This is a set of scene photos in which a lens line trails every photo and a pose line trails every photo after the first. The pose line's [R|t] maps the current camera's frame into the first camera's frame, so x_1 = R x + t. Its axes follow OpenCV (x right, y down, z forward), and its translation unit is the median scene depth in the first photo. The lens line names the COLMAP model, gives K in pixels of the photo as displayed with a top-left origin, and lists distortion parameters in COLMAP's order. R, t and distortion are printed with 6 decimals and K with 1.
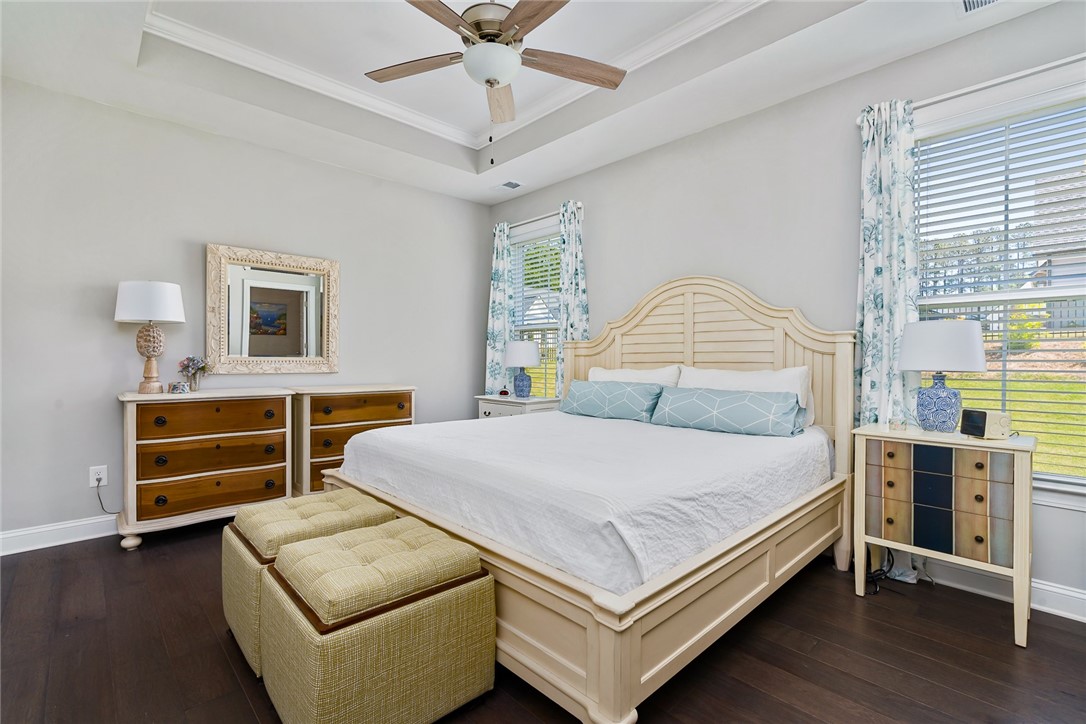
lens RADIAL K [[500.5, 0, 546.1], [0, 500.5, 362.7], [0, 0, 1]] dist [-0.018666, 0.009232]
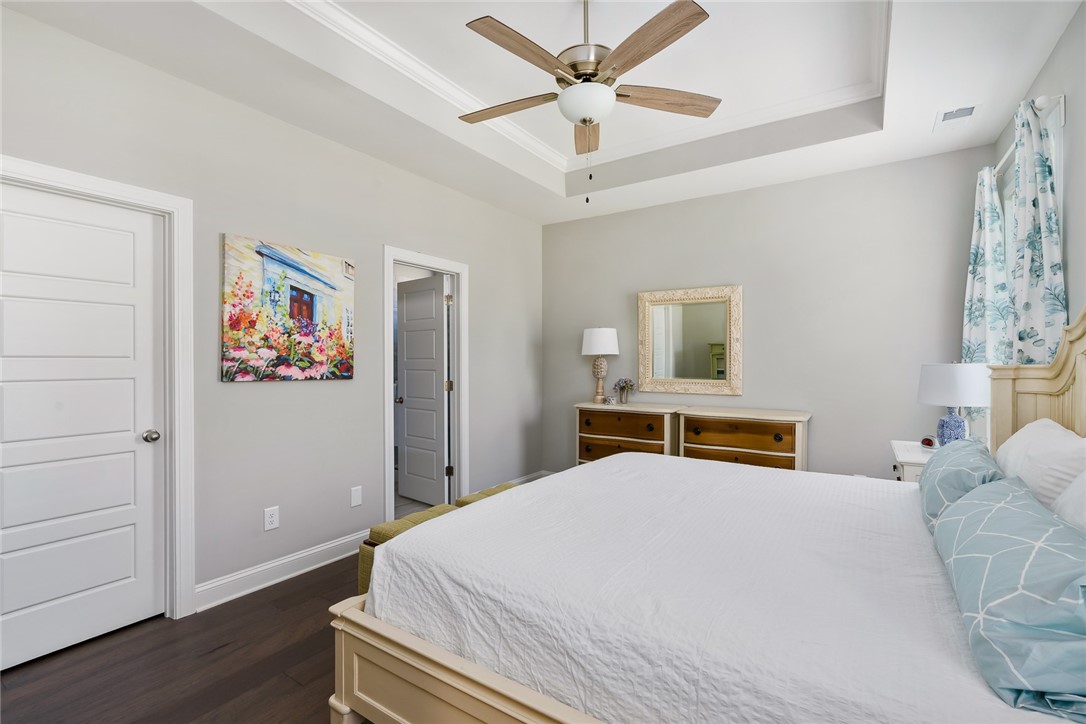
lens RADIAL K [[500.5, 0, 545.5], [0, 500.5, 357.4], [0, 0, 1]] dist [-0.018666, 0.009232]
pose [[0.192346, -0.007383, -0.981299, 0.583677], [-0.005523, 0.999948, -0.008606, -0.054648], [0.981312, 0.007075, 0.192295, 0.496049]]
